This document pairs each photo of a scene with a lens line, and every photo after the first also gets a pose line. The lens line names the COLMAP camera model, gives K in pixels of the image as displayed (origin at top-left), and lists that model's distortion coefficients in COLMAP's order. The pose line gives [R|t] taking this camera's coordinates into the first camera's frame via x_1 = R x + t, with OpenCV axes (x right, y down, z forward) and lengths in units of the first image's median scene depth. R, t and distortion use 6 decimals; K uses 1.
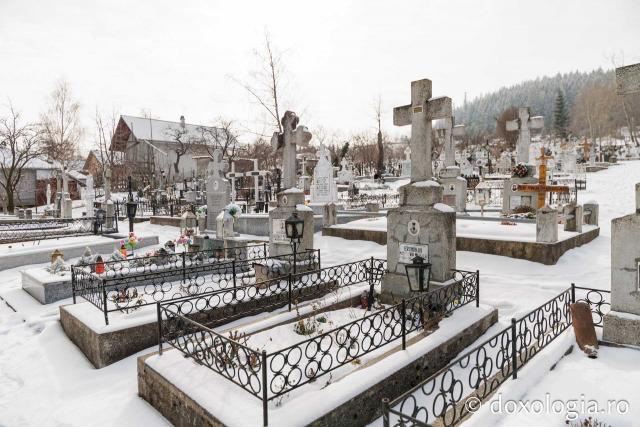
lens RADIAL K [[406.5, 0, 320.0], [0, 406.5, 213.5], [0, 0, 1]] dist [0.000246, -0.026122]
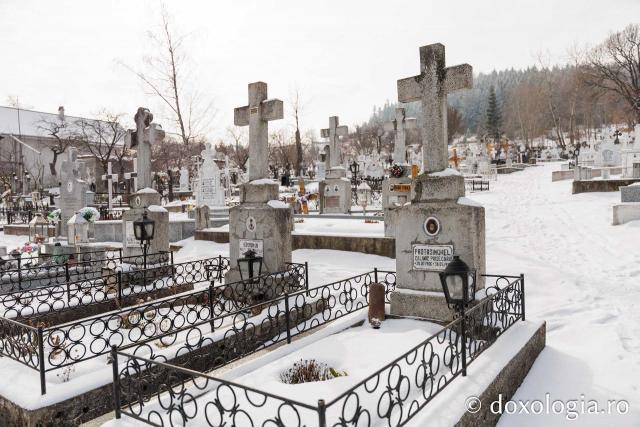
lens RADIAL K [[472.8, 0, 340.9], [0, 472.8, 213.2], [0, 0, 1]] dist [-0.006595, -0.003756]
pose [[0.982294, -0.015666, 0.186689, 0.188482], [0.019637, 0.999618, -0.019441, 0.029012], [-0.186313, 0.022763, 0.982227, -0.187189]]
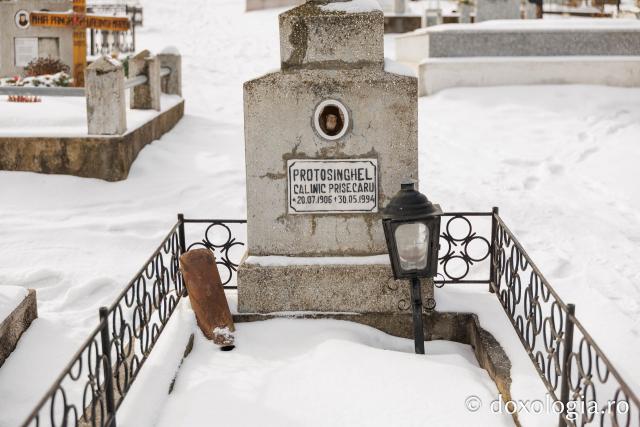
lens RADIAL K [[902.9, 0, 320.0], [0, 902.9, 213.5], [0, 0, 1]] dist [-0.012960, -0.076356]
pose [[0.703060, -0.125453, 0.699977, -0.024208], [0.019451, 0.987340, 0.157420, -0.000441], [-0.710864, -0.097060, 0.696600, 0.063583]]
